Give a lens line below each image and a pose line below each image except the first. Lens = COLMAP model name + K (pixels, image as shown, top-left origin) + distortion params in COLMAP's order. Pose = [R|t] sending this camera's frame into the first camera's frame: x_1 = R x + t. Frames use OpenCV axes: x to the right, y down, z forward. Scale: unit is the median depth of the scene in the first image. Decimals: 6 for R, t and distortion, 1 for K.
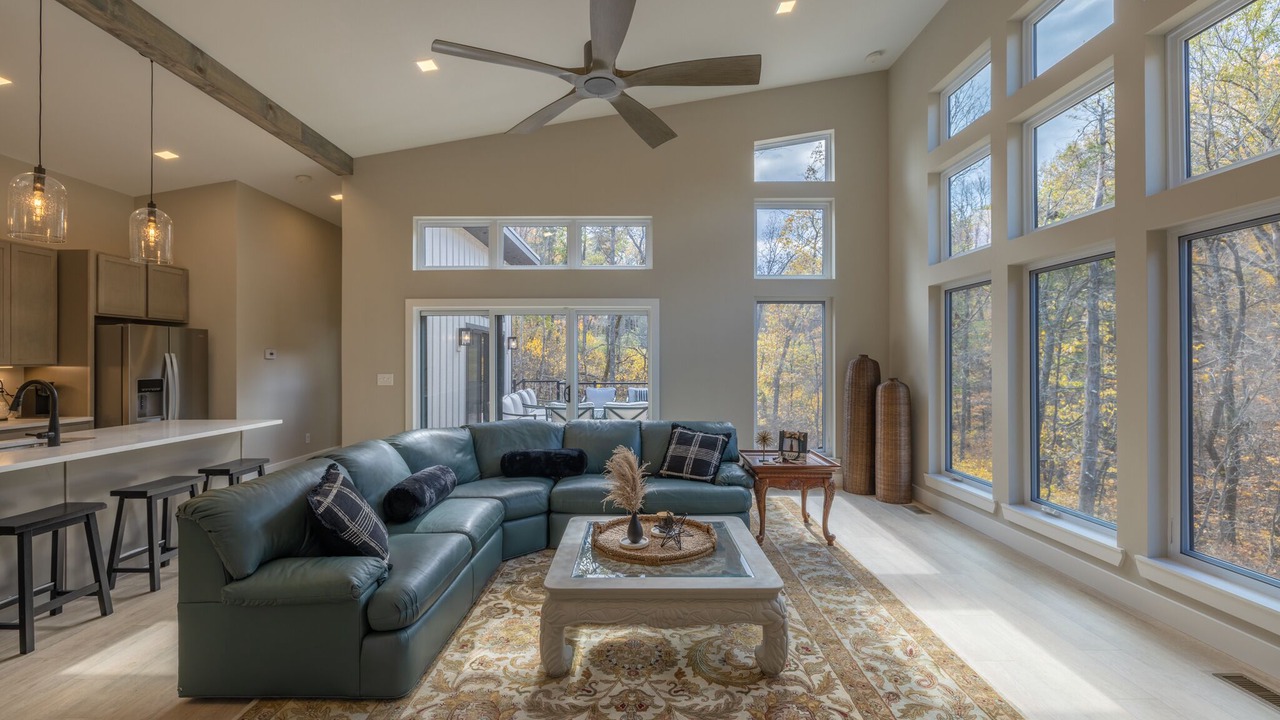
lens RADIAL K [[531.1, 0, 637.6], [0, 531.1, 356.8], [0, 0, 1]] dist [0.001494, -0.000532]
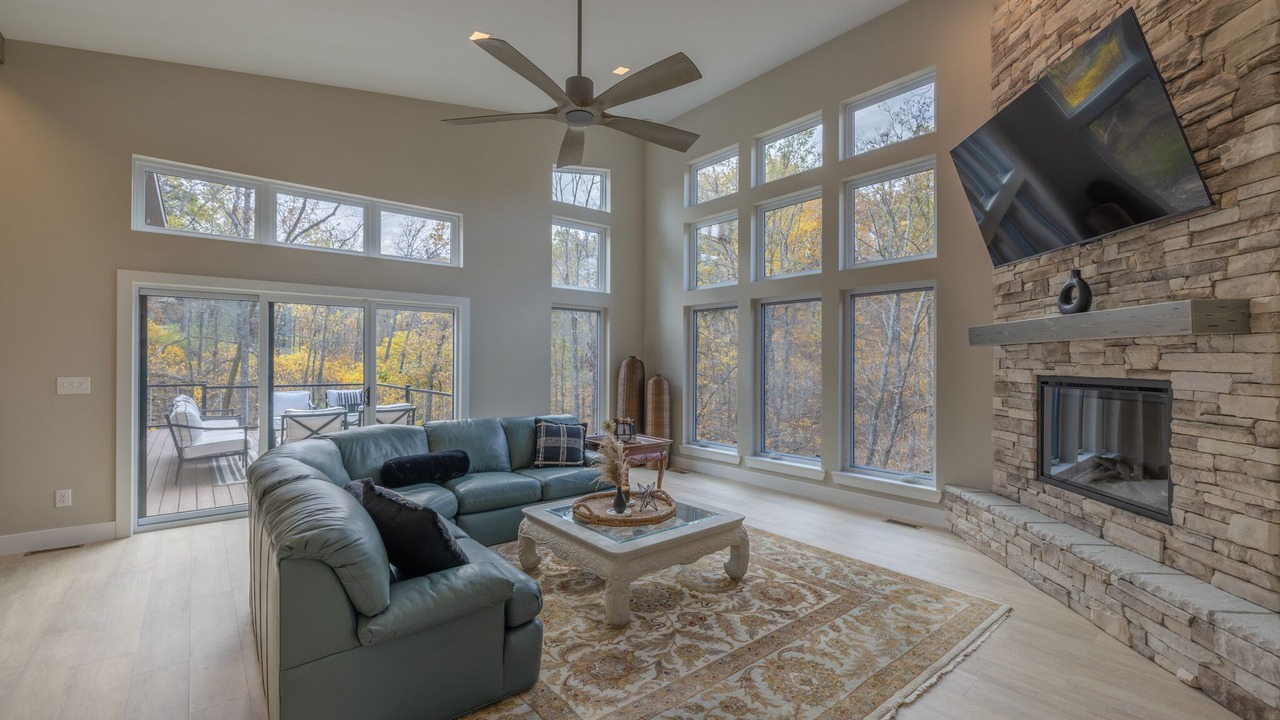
lens RADIAL K [[531.1, 0, 637.6], [0, 531.1, 356.8], [0, 0, 1]] dist [0.001494, -0.000532]
pose [[0.769149, 0.010092, 0.638989, -0.417216], [-0.011489, 0.999932, -0.001963, 0.000308], [-0.638966, -0.005831, 0.769213, 0.032027]]
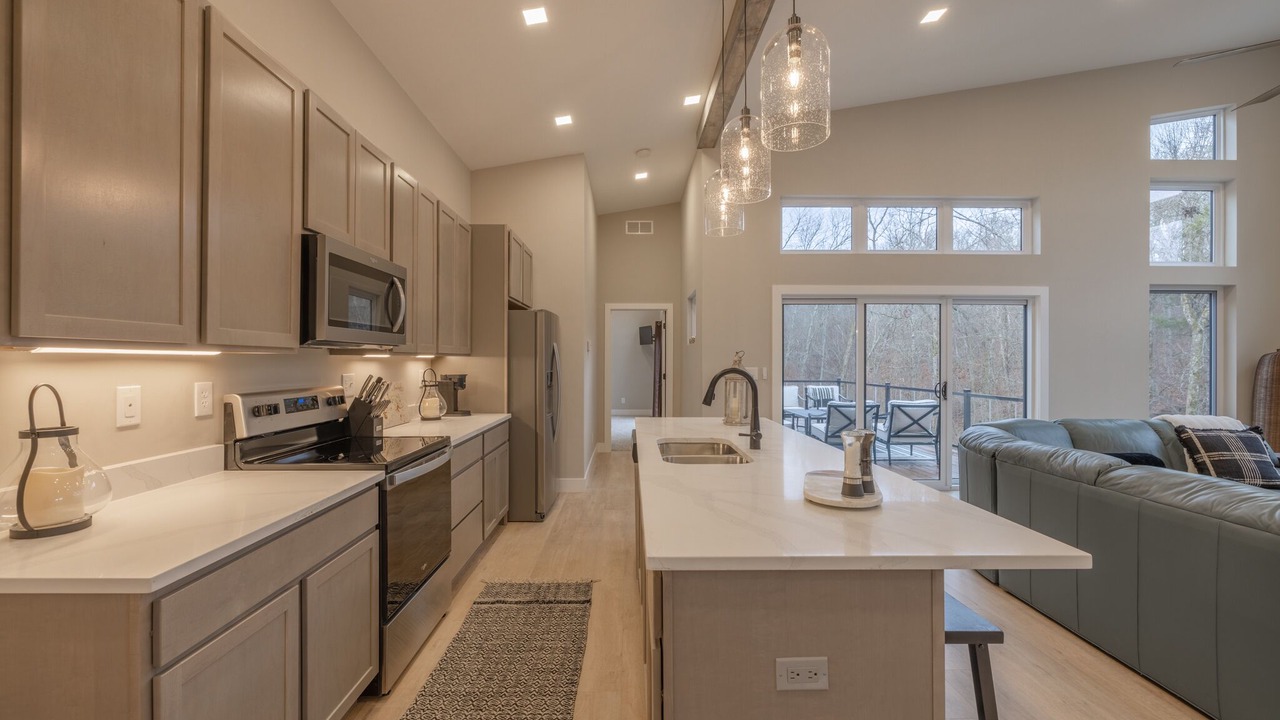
lens RADIAL K [[532.0, 0, 634.0], [0, 532.0, 358.1], [0, 0, 1]] dist [-0.001922, 0.000005]
pose [[0.999955, 0.005131, 0.007972, -0.796156], [-0.005162, 0.999979, 0.003943, 0.016162], [-0.007951, -0.003984, 0.999960, 0.108231]]
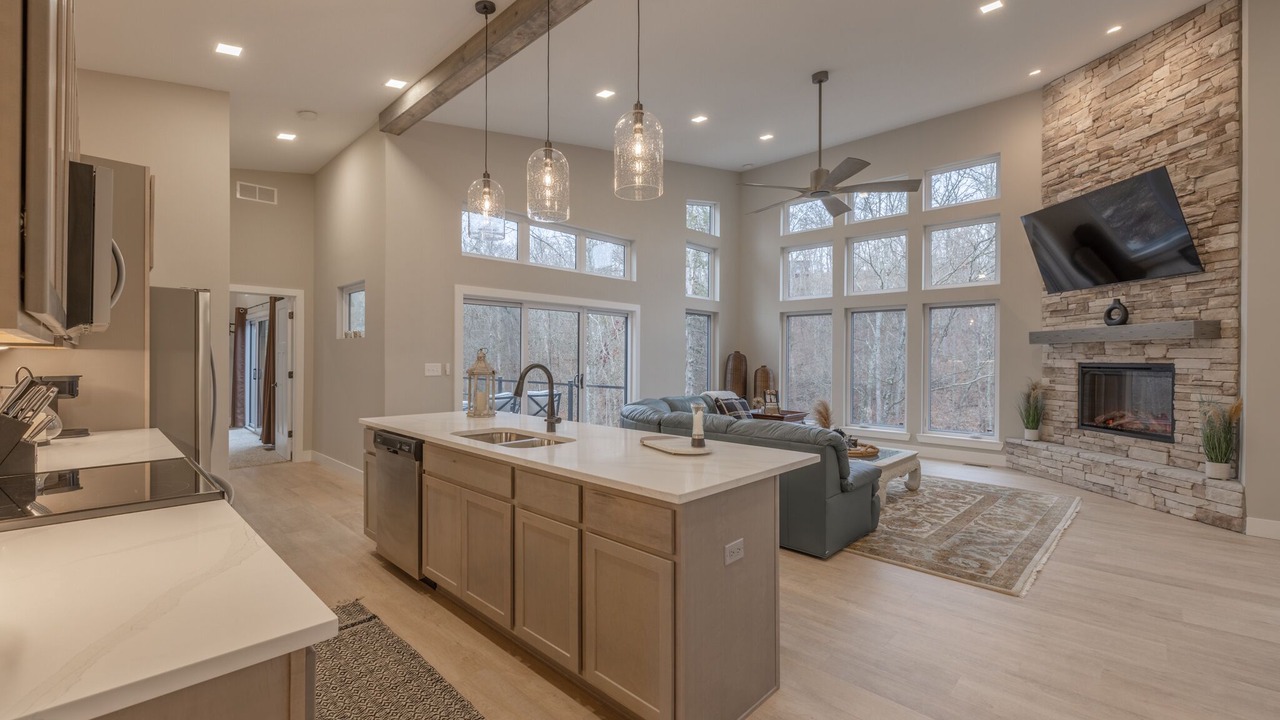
lens RADIAL K [[532.0, 0, 634.0], [0, 532.0, 358.1], [0, 0, 1]] dist [-0.001922, 0.000005]
pose [[0.698425, 0.007402, 0.715645, -1.045077], [-0.013924, 0.999898, 0.003247, 0.017696], [-0.715548, -0.012233, 0.698457, 0.129385]]
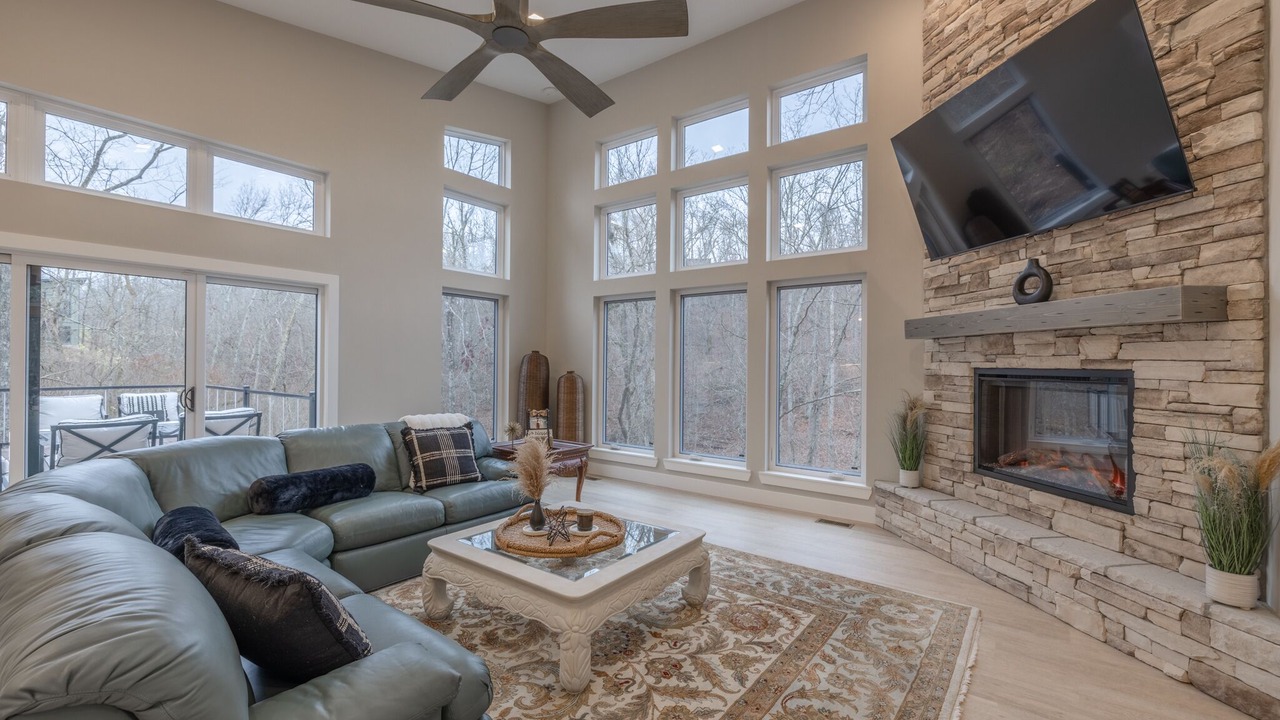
lens RADIAL K [[532.0, 0, 634.0], [0, 532.0, 358.1], [0, 0, 1]] dist [-0.001922, 0.000005]
pose [[0.602536, 0.013590, 0.797976, -0.390418], [-0.015686, 0.999864, -0.005185, 0.015762], [-0.797937, -0.009393, 0.602667, 0.179060]]
